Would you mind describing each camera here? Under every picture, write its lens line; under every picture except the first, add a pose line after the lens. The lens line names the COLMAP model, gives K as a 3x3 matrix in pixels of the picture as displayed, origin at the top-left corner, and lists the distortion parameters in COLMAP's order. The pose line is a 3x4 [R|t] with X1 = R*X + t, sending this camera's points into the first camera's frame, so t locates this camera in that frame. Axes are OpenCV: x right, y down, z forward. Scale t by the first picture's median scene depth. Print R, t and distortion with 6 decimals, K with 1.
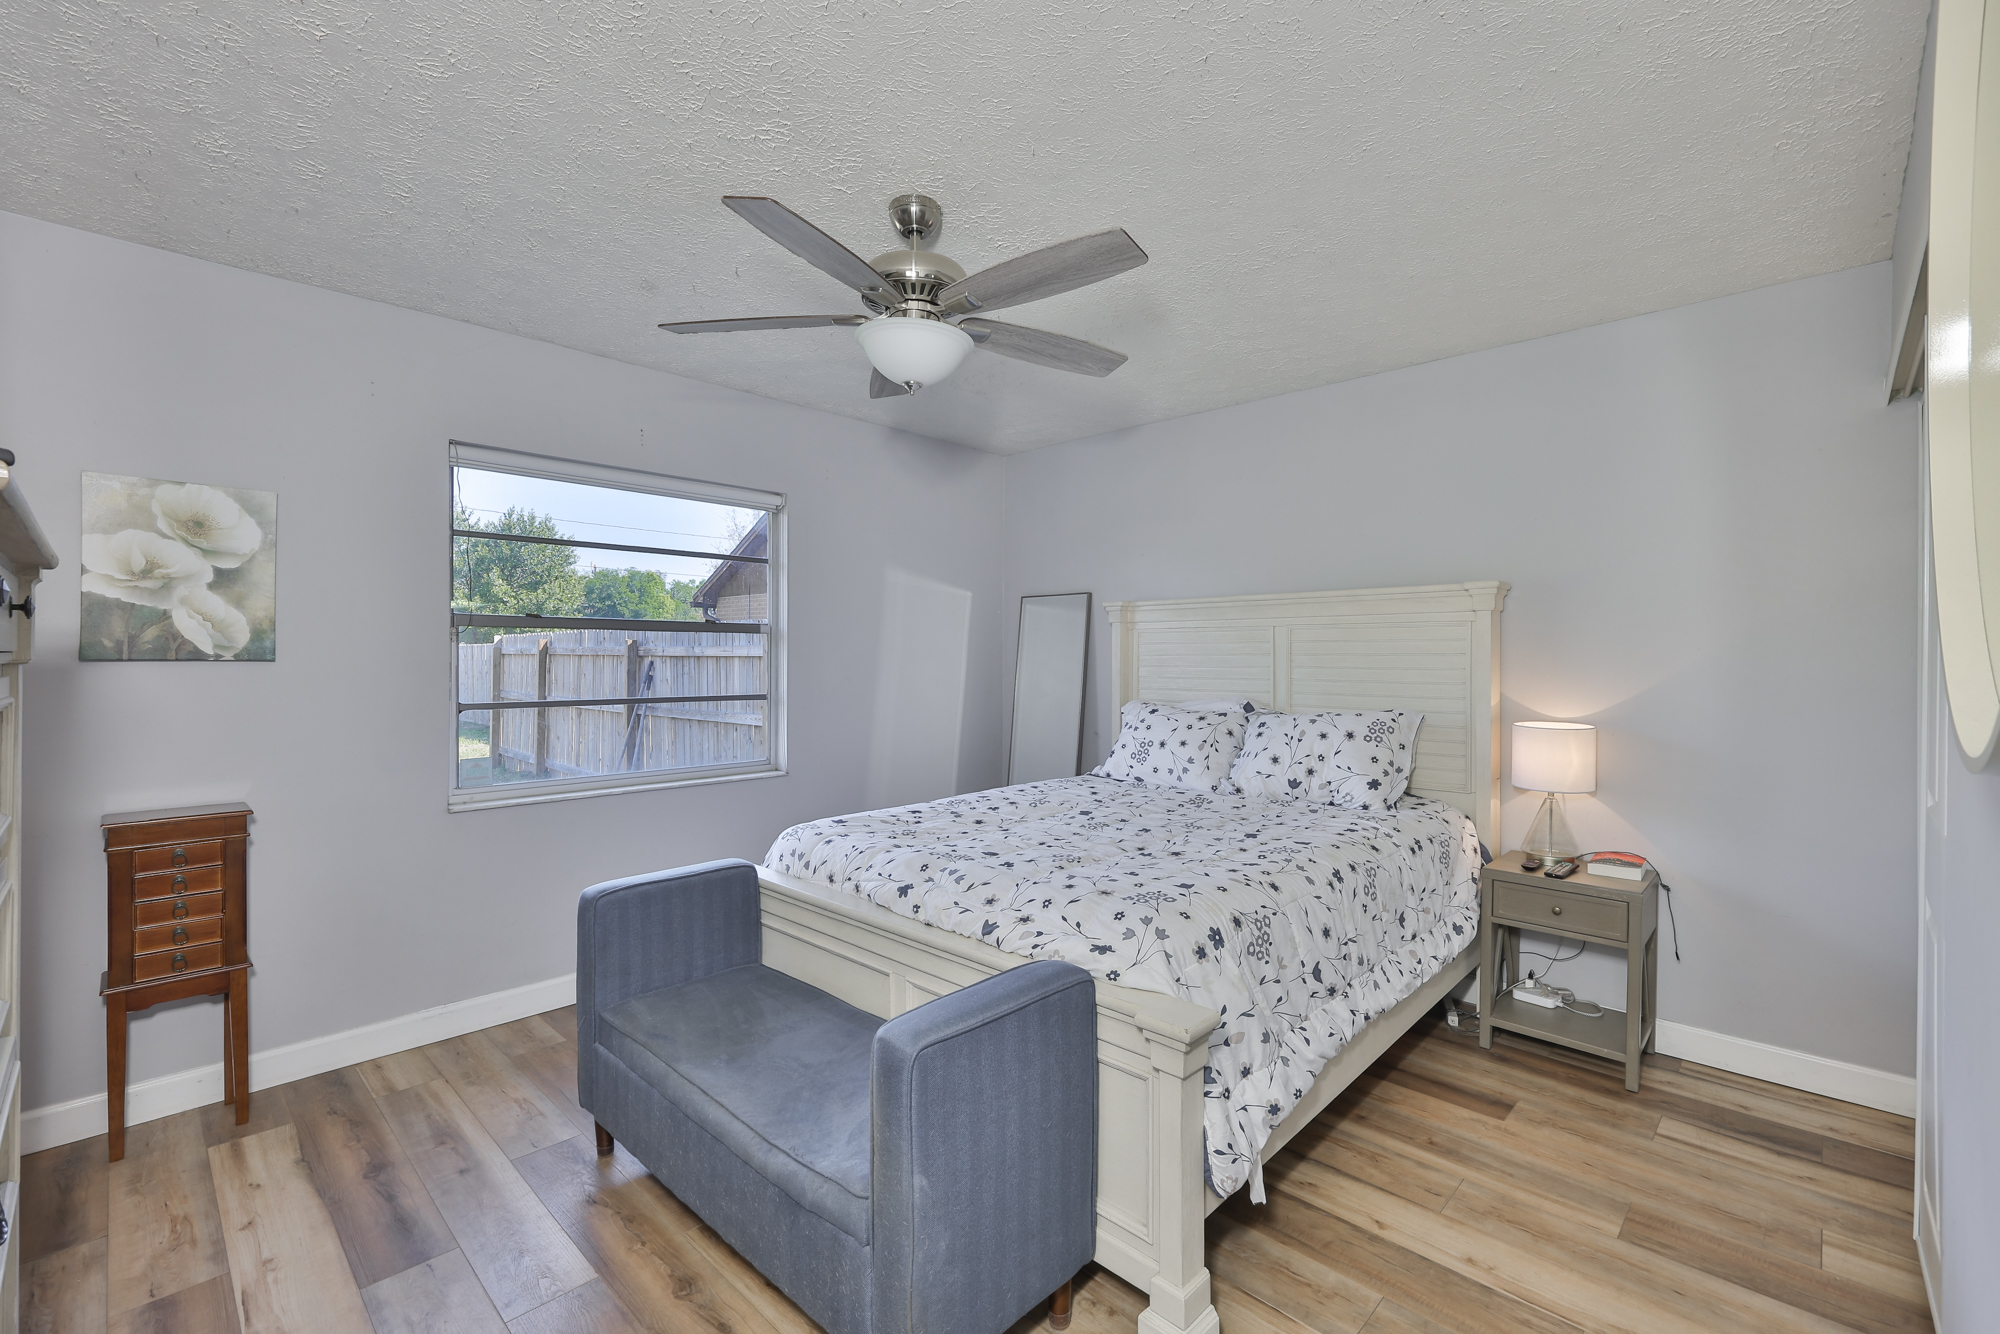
lens RADIAL K [[831.3, 0, 1004.1], [0, 831.3, 662.5], [0, 0, 1]] dist [-0.002166, -0.000017]
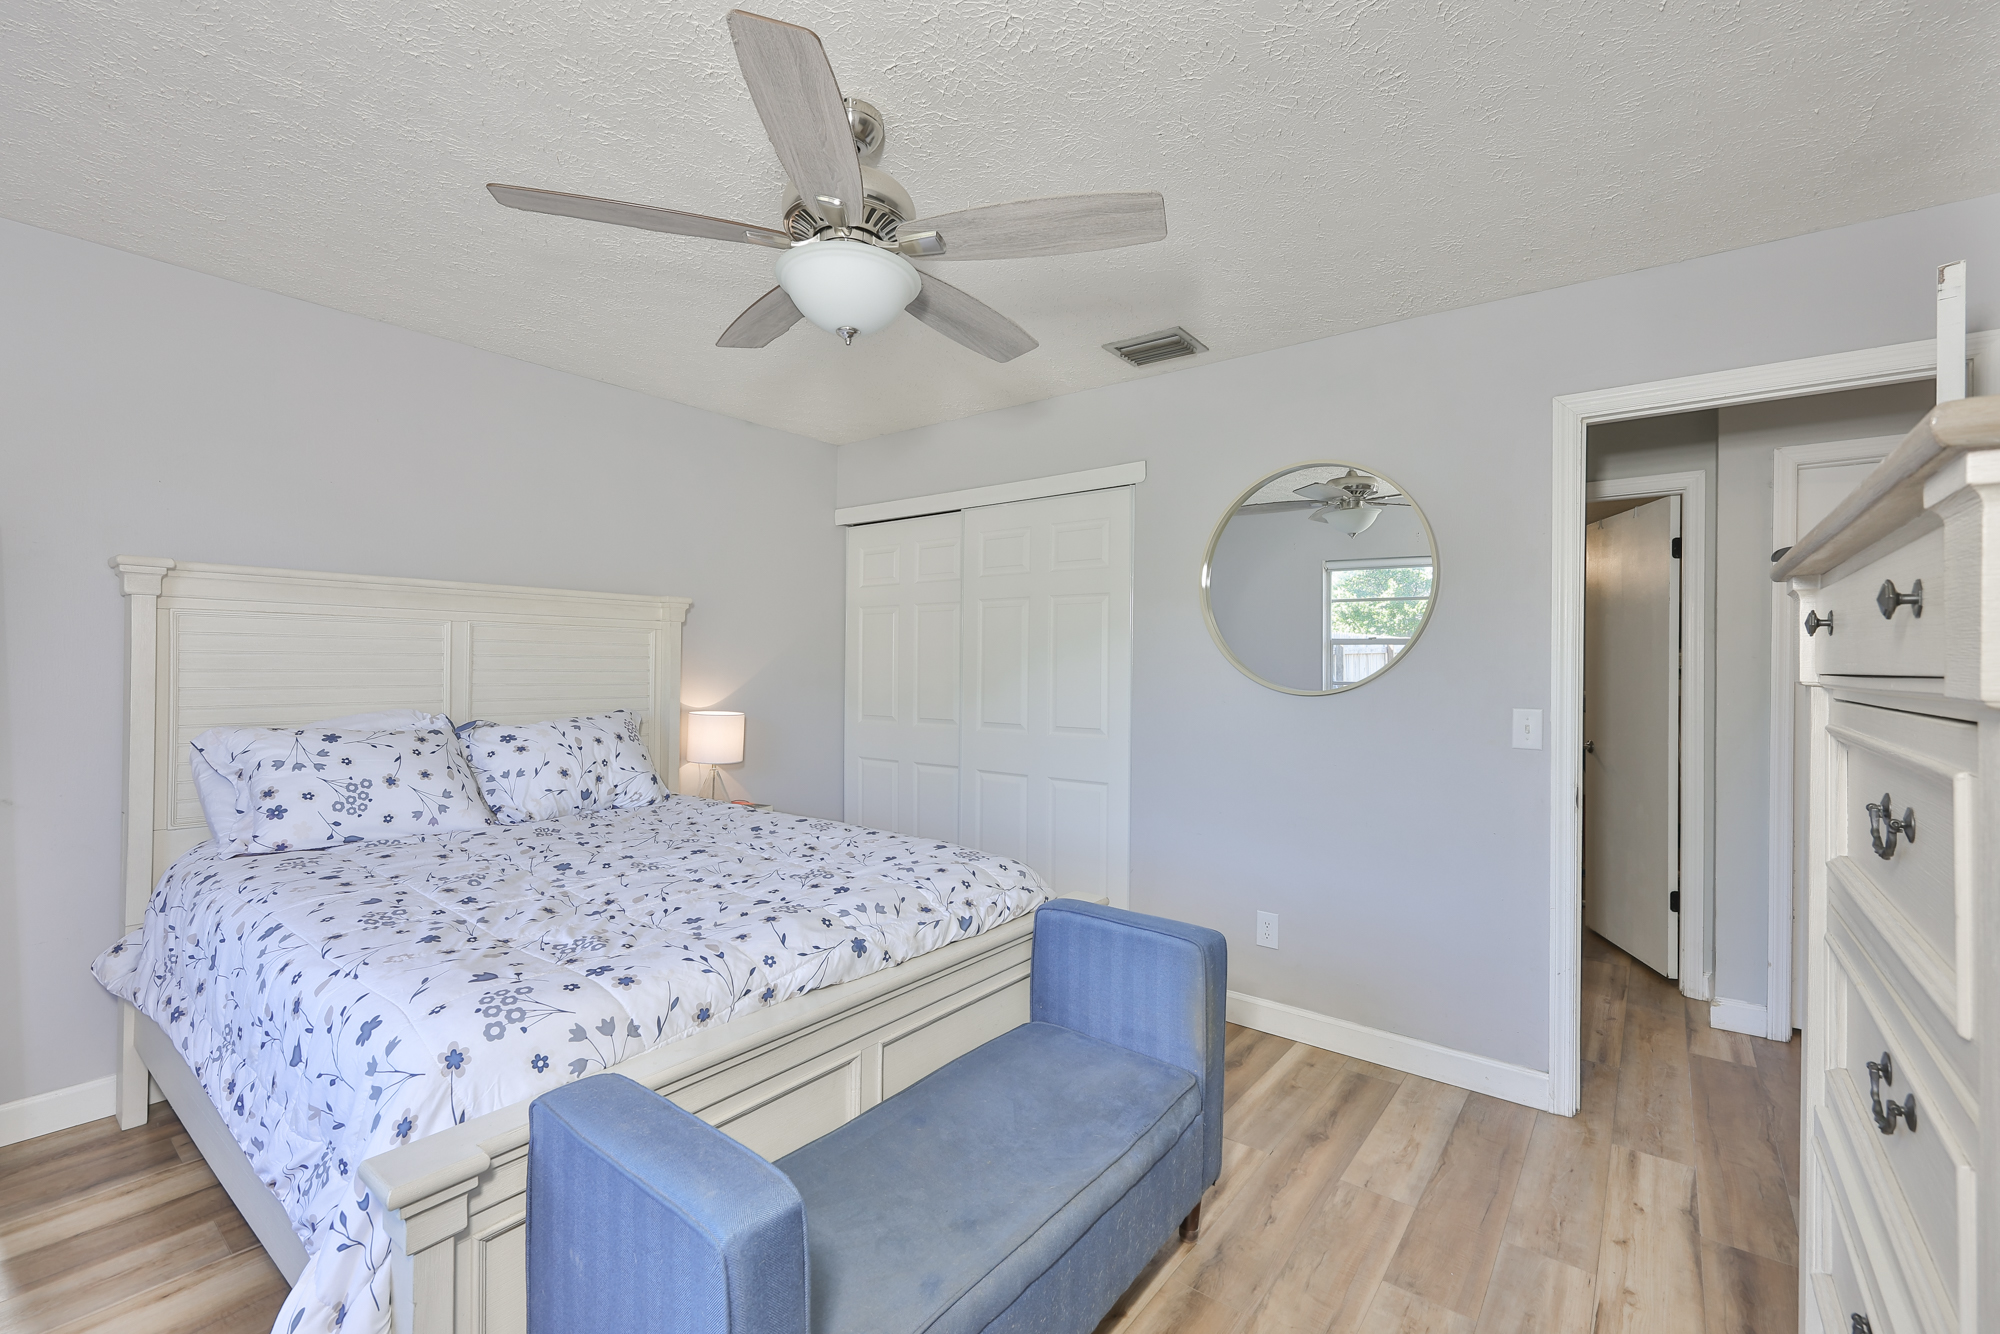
lens RADIAL K [[831.3, 0, 1004.1], [0, 831.3, 662.5], [0, 0, 1]] dist [-0.002166, -0.000017]
pose [[-0.084445, -0.000866, 0.996428, -0.624163], [-0.008031, 0.999968, 0.000188, -0.007611], [-0.996396, -0.007987, -0.084449, 0.603260]]
